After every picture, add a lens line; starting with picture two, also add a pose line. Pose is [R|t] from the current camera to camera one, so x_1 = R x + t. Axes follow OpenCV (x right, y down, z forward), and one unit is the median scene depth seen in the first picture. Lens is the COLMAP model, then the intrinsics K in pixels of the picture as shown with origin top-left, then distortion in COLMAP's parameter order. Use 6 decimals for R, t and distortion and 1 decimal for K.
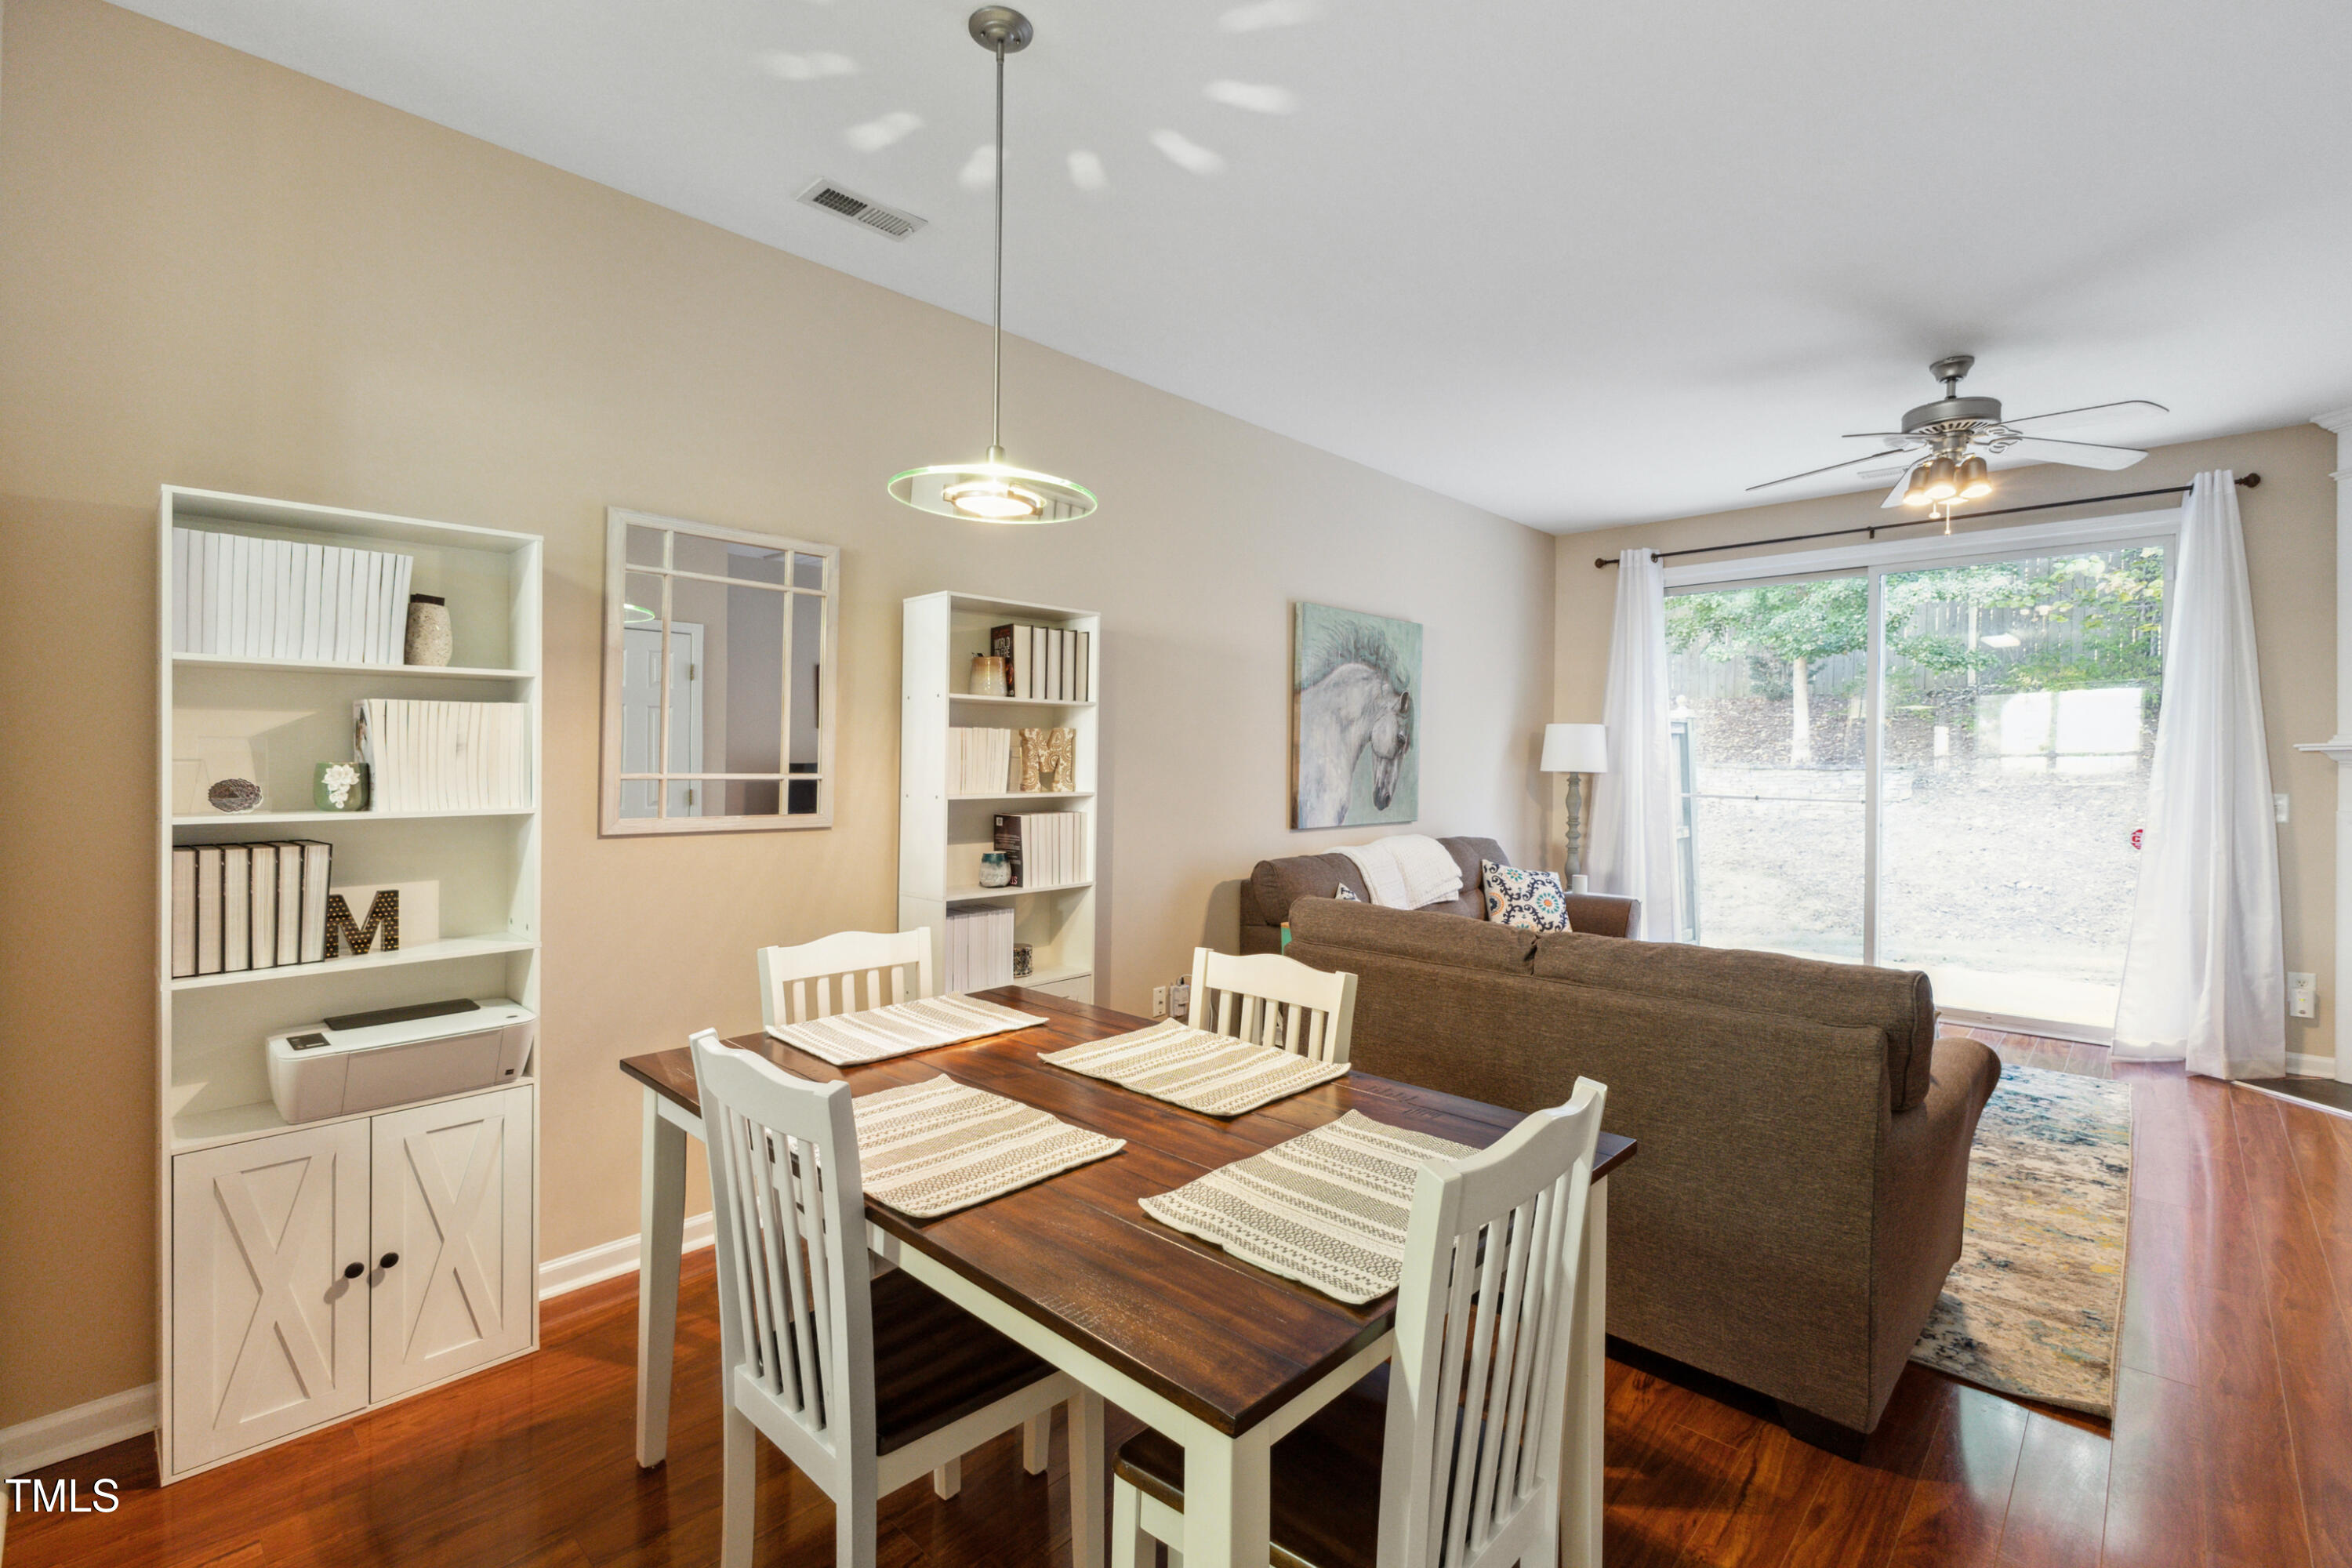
lens RADIAL K [[1029.8, 0, 1195.2], [0, 1029.8, 786.2], [0, 0, 1]] dist [-0.007444, 0.001651]
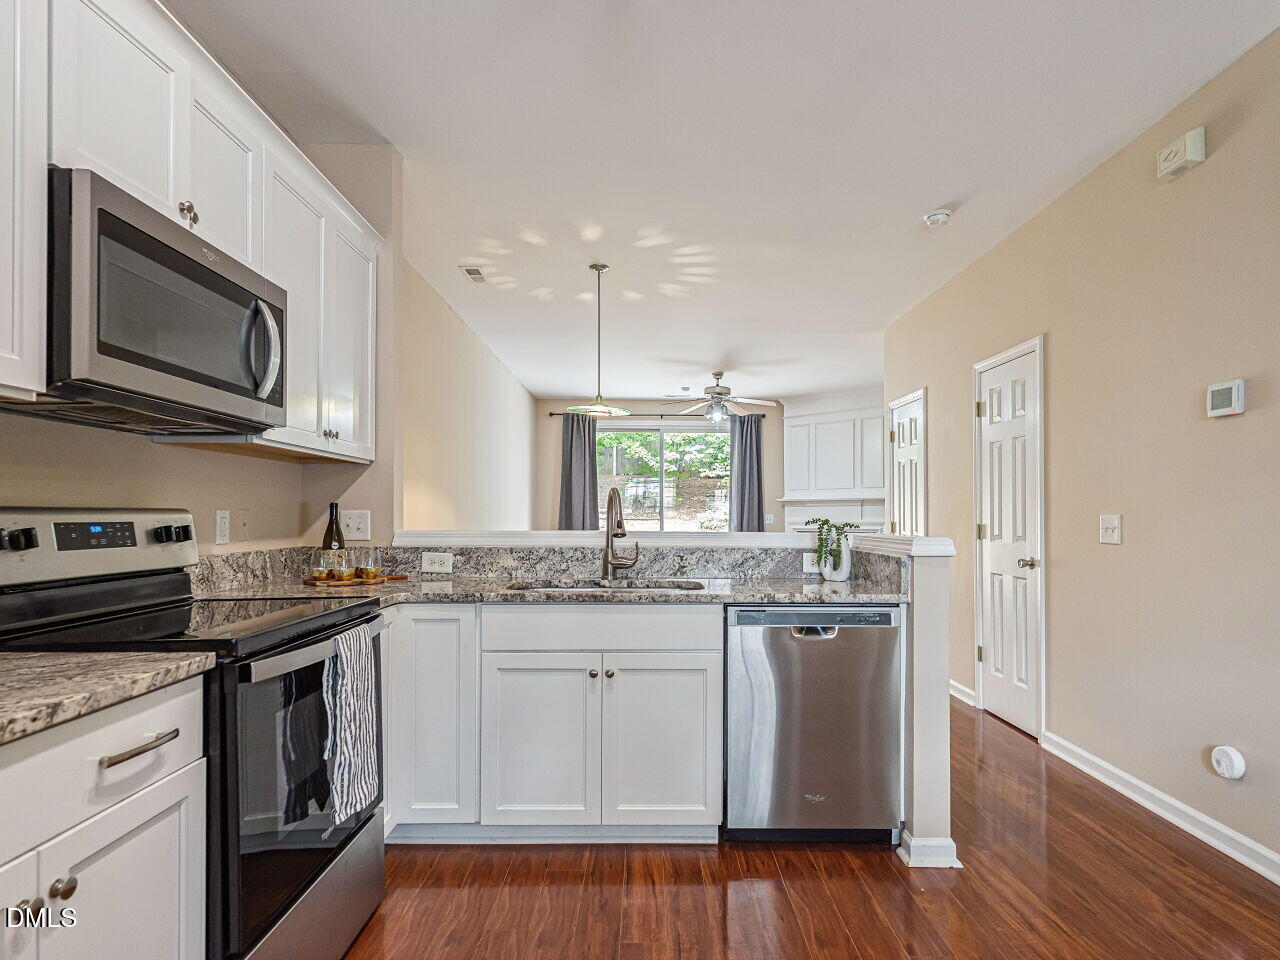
lens RADIAL K [[709.5, 0, 640.4], [0, 709.5, 510.9], [0, 0, 1]] dist [0.002500, -0.003280]
pose [[0.731363, 0.003236, 0.681981, -0.677970], [0.014680, 0.999682, -0.020487, 0.034484], [-0.681831, 0.024995, 0.731083, -0.306134]]
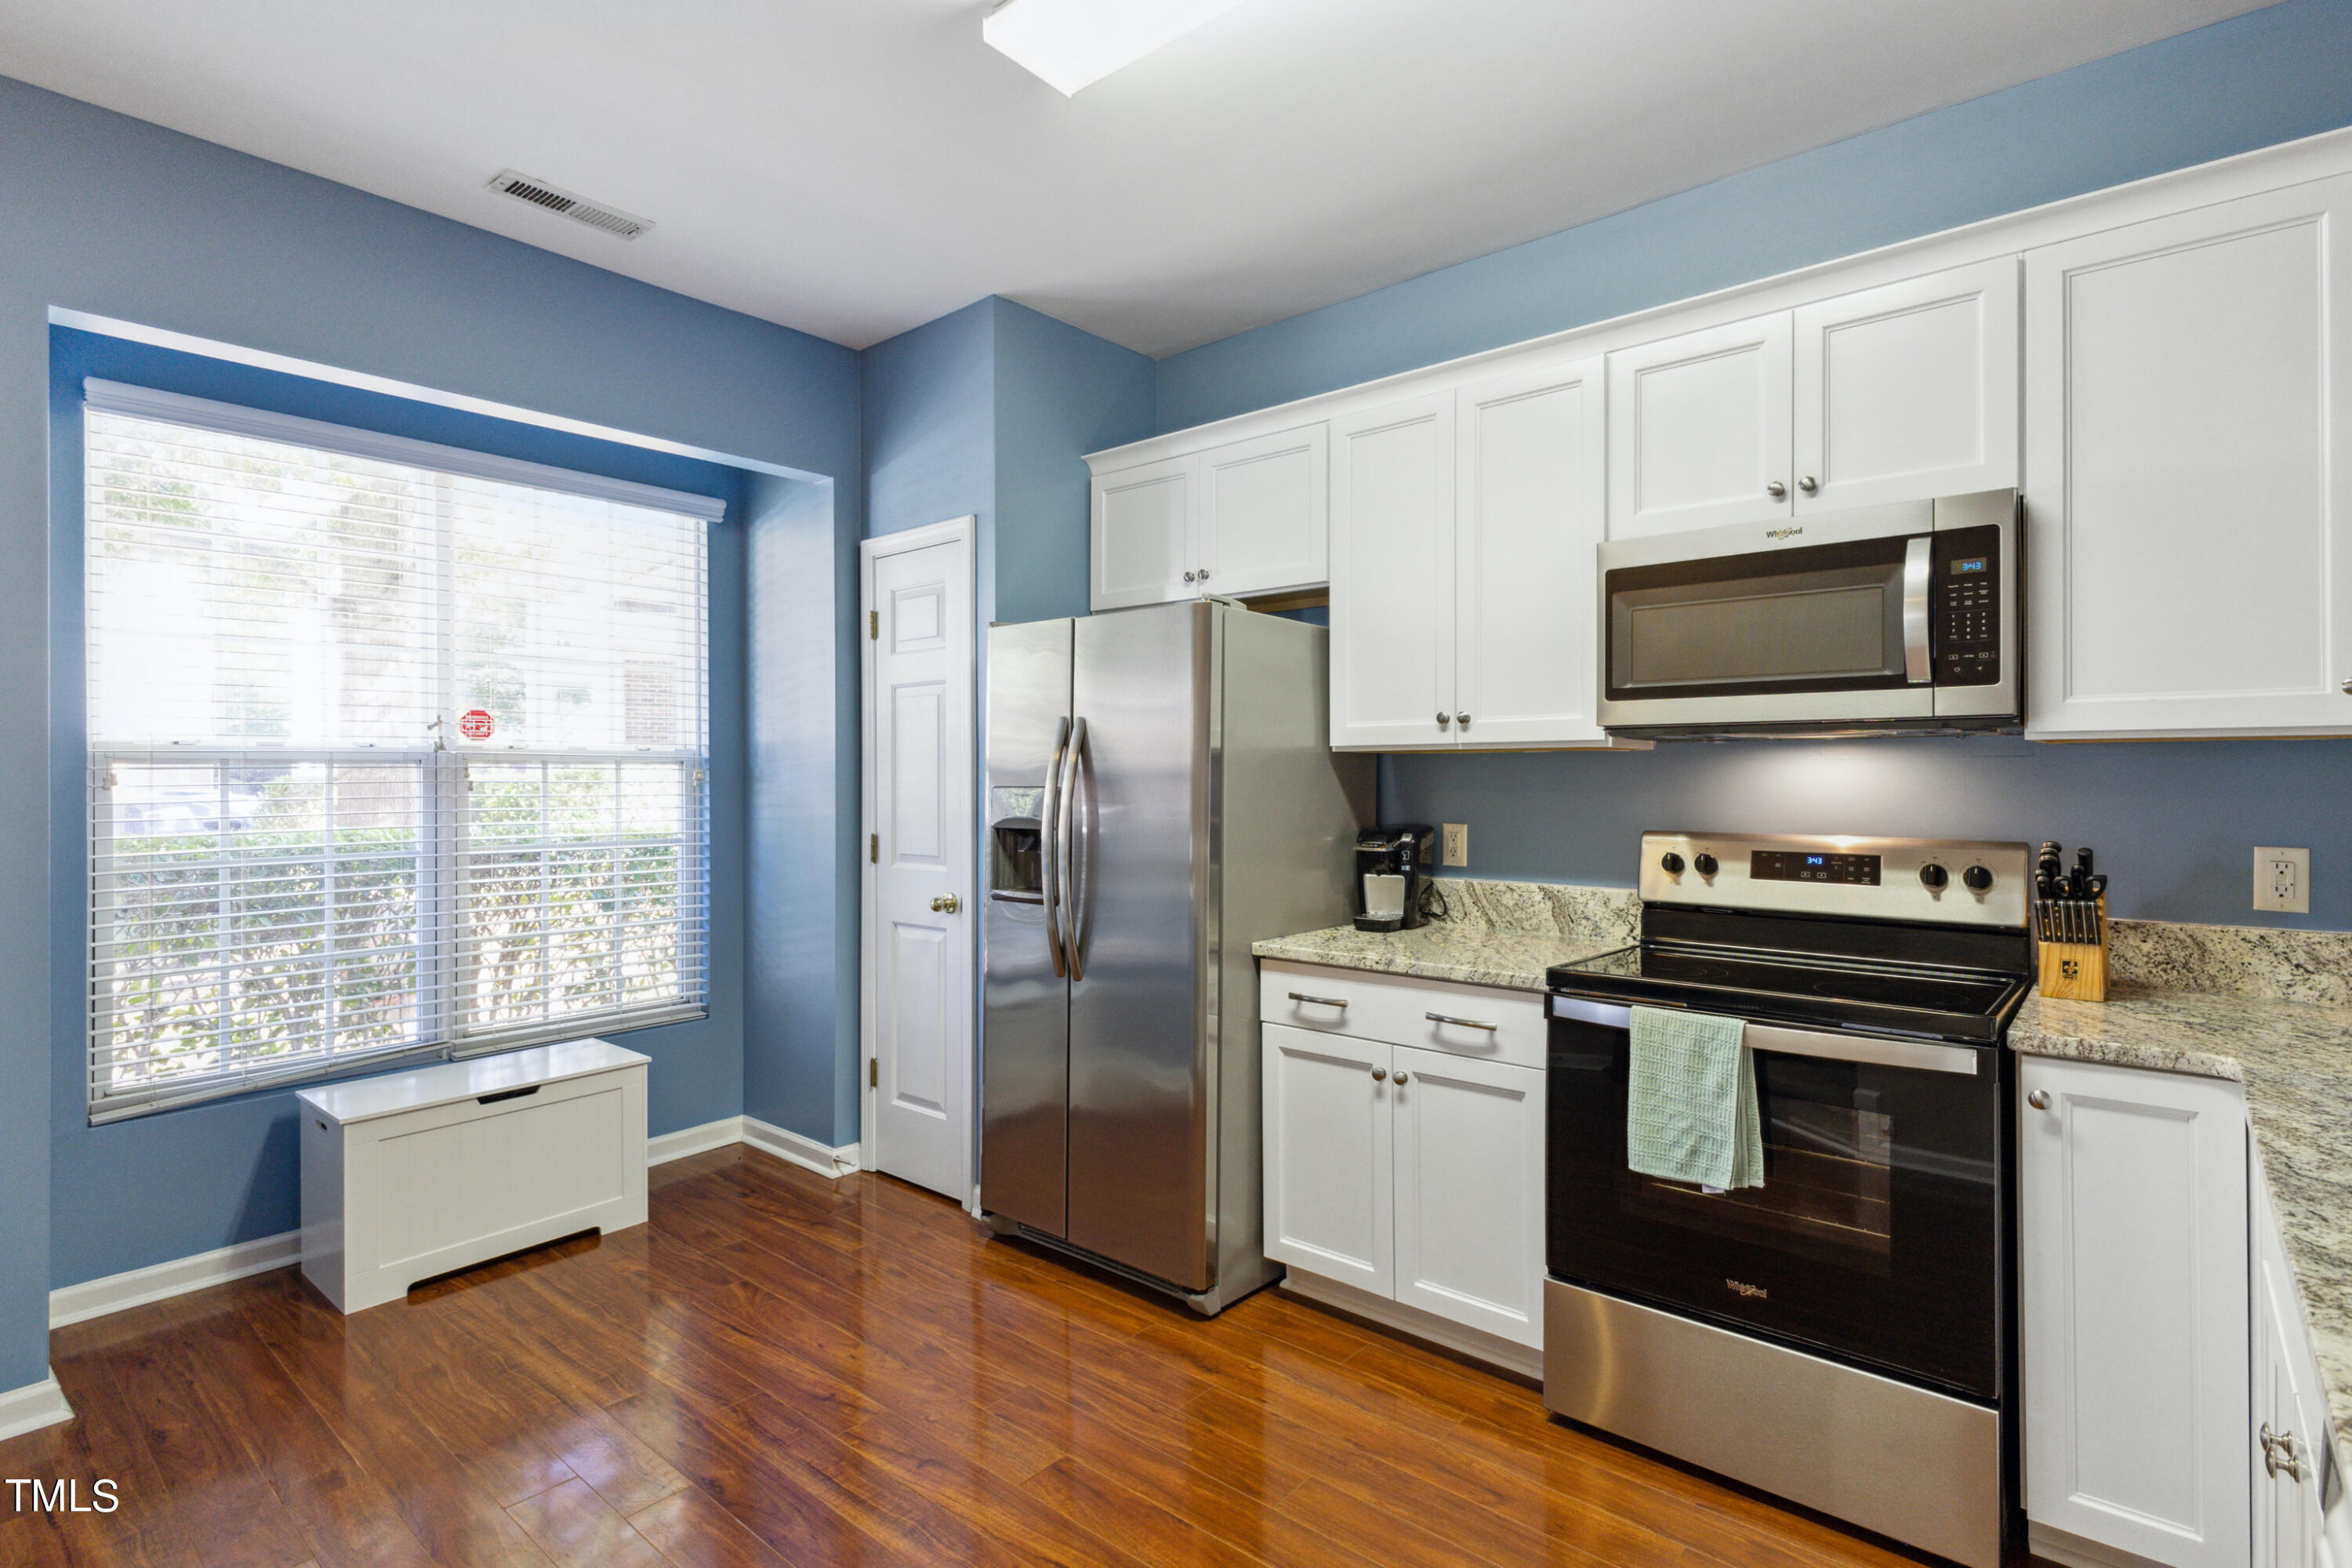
lens RADIAL K [[1125.2, 0, 1168.2], [0, 1125.2, 770.4], [0, 0, 1]] dist [0.000345, -0.001214]
pose [[0.048178, -0.007988, -0.998807, -0.139795], [-0.021086, 0.999737, -0.009012, 0.002276], [0.998616, 0.021495, 0.047997, -0.170701]]
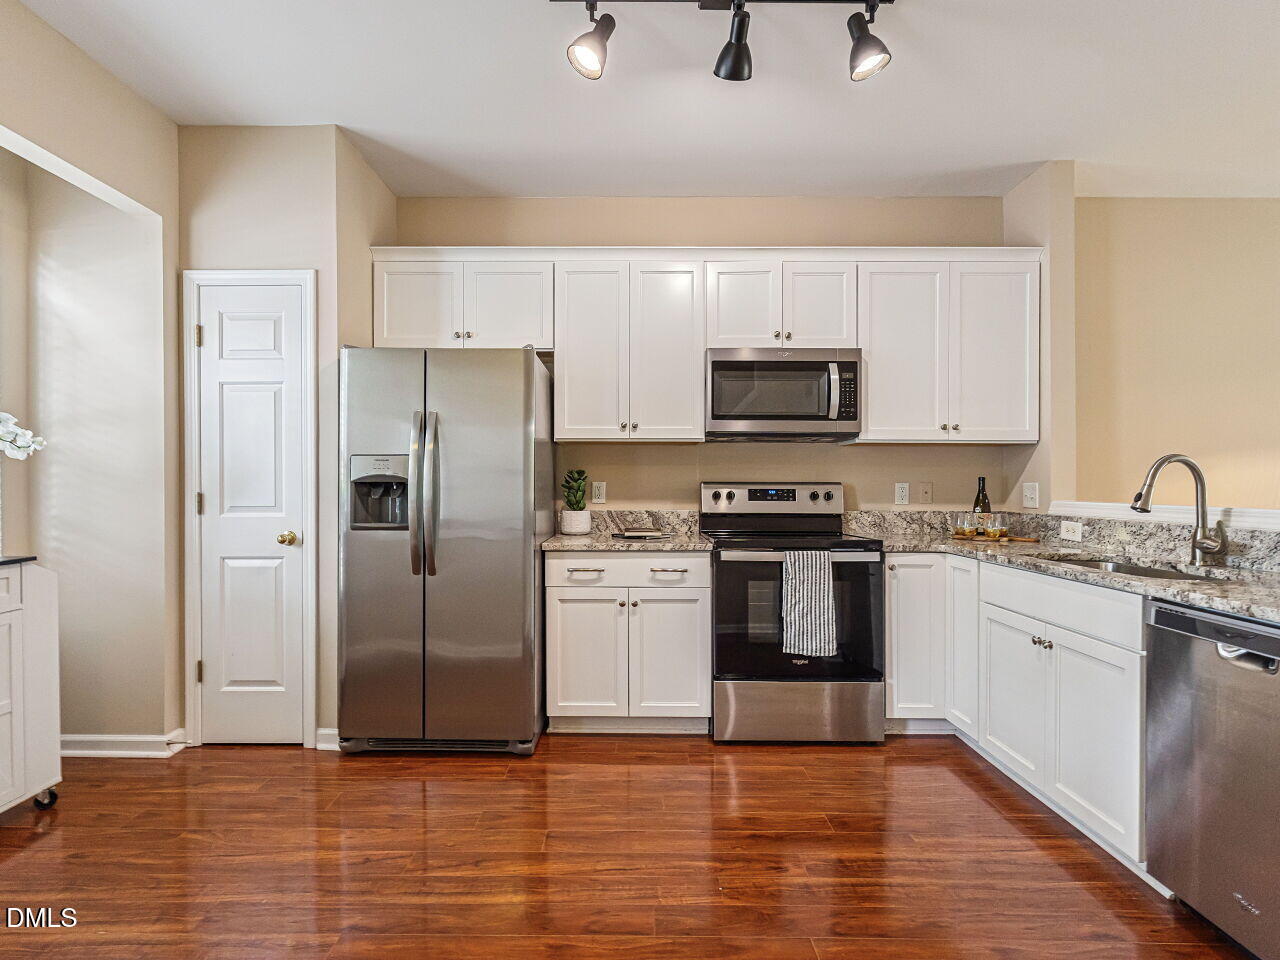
lens RADIAL K [[643.1, 0, 621.1], [0, 643.1, 485.6], [0, 0, 1]] dist [-0.007887, 0.002231]
pose [[0.676780, 0.002319, -0.736182, -0.228913], [-0.018453, 0.999734, -0.013815, 0.038031], [0.735954, 0.022935, 0.676643, -0.449857]]
